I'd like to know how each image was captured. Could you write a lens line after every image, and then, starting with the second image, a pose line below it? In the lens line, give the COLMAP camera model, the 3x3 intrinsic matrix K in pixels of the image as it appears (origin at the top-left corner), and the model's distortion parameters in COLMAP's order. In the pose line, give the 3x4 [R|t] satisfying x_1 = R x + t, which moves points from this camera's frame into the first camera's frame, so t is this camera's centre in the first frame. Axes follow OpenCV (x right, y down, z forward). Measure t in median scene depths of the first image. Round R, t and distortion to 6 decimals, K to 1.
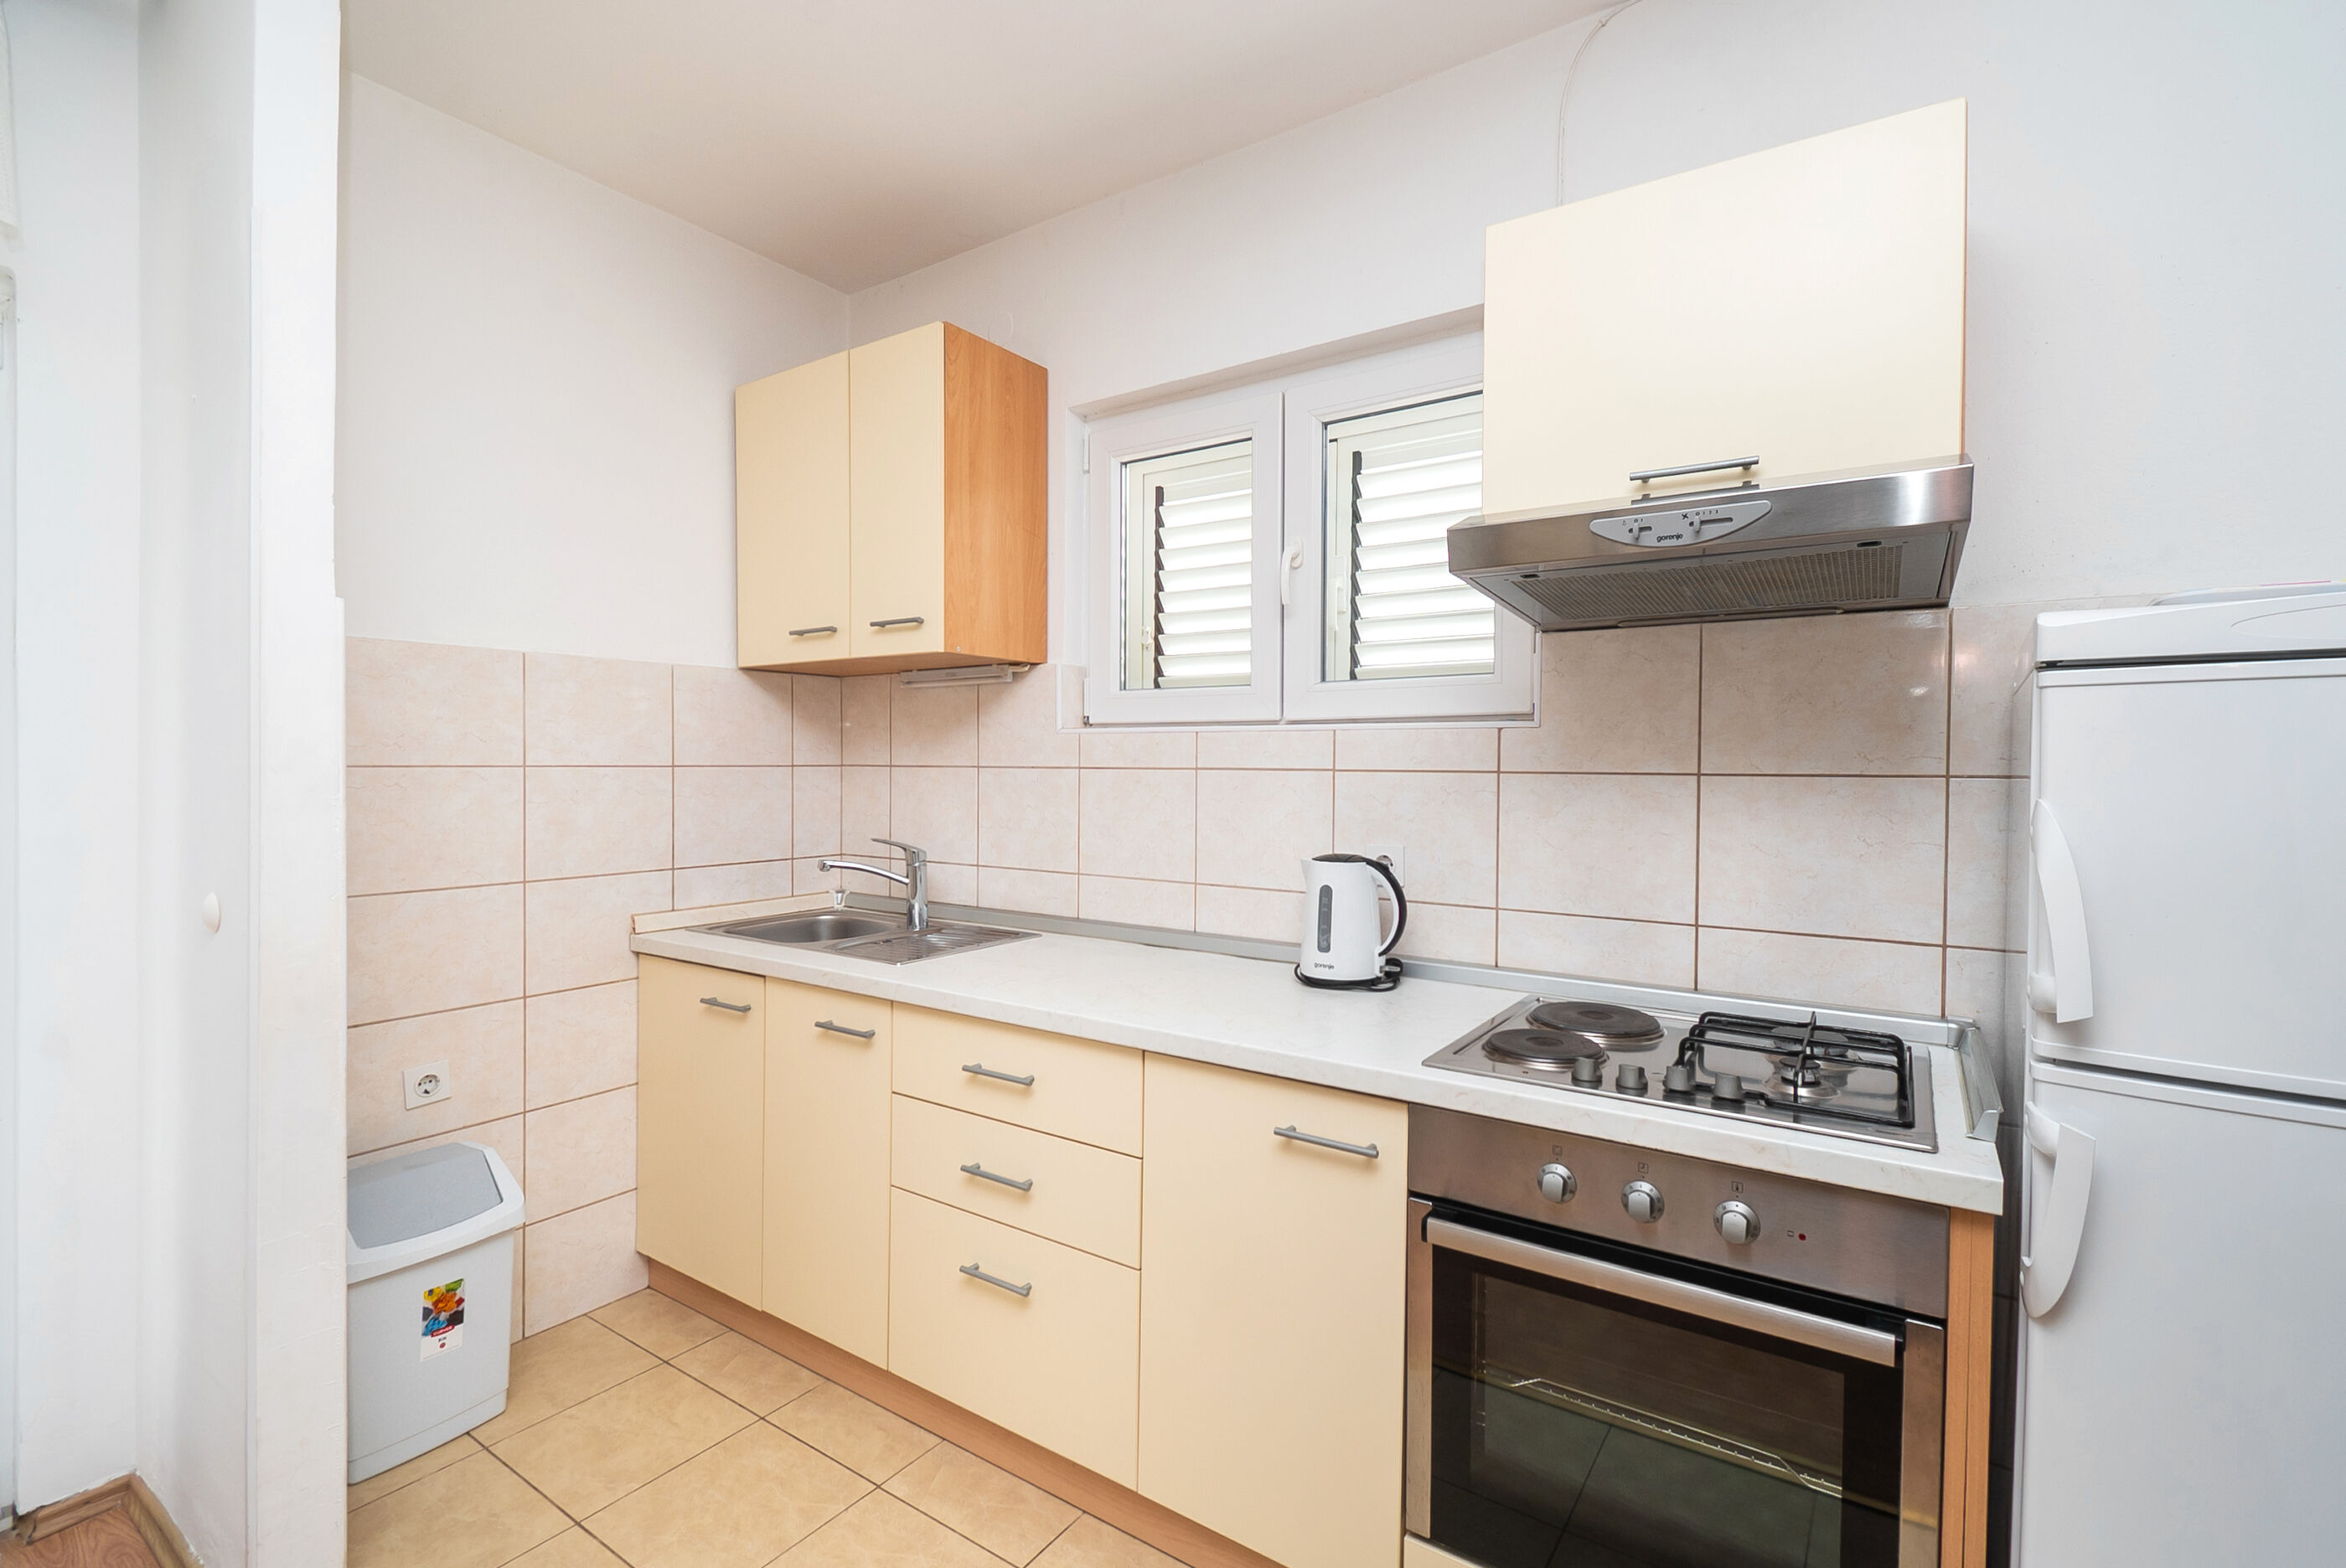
lens RADIAL K [[1060.3, 0, 1178.4], [0, 1060.3, 775.0], [0, 0, 1]] dist [0.000388, -0.000589]
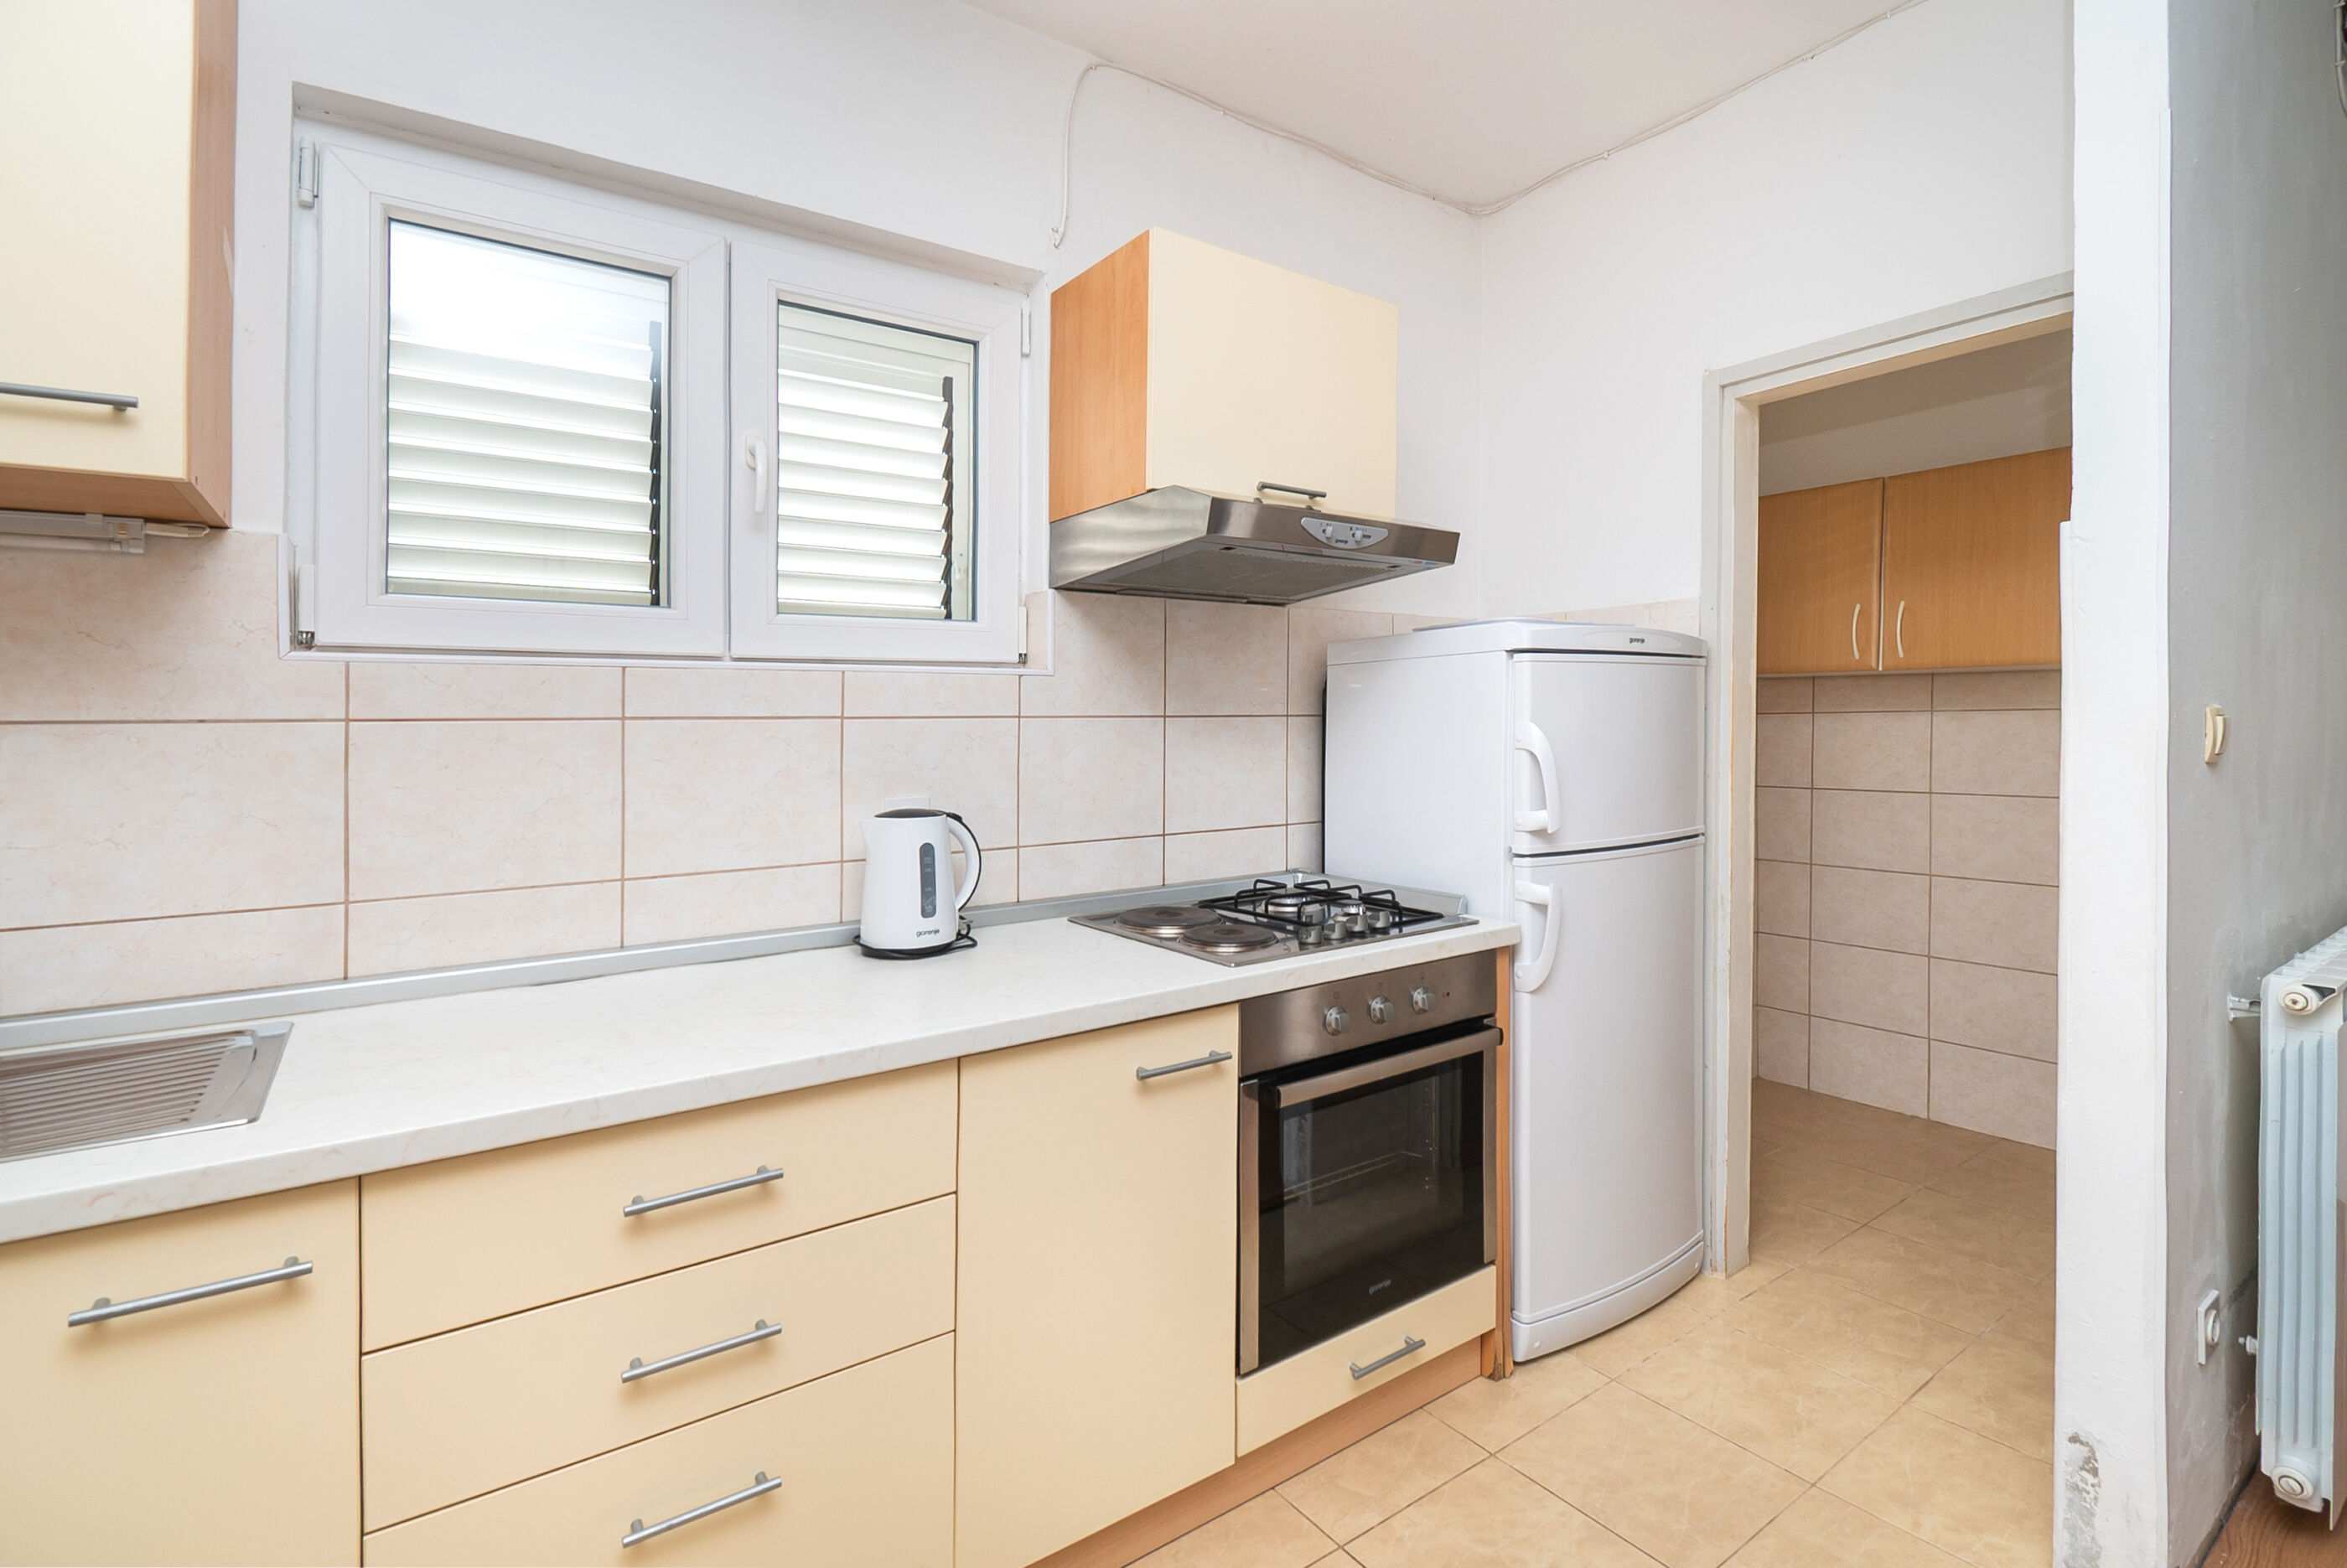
lens RADIAL K [[1107.2, 0, 1181.9], [0, 1107.2, 725.7], [0, 0, 1]] dist [0.035415, -0.028442]
pose [[0.331488, -0.022056, 0.943201, -0.686660], [0.013826, 0.999733, 0.018518, -0.011914], [-0.943358, 0.006902, 0.331705, 0.478248]]
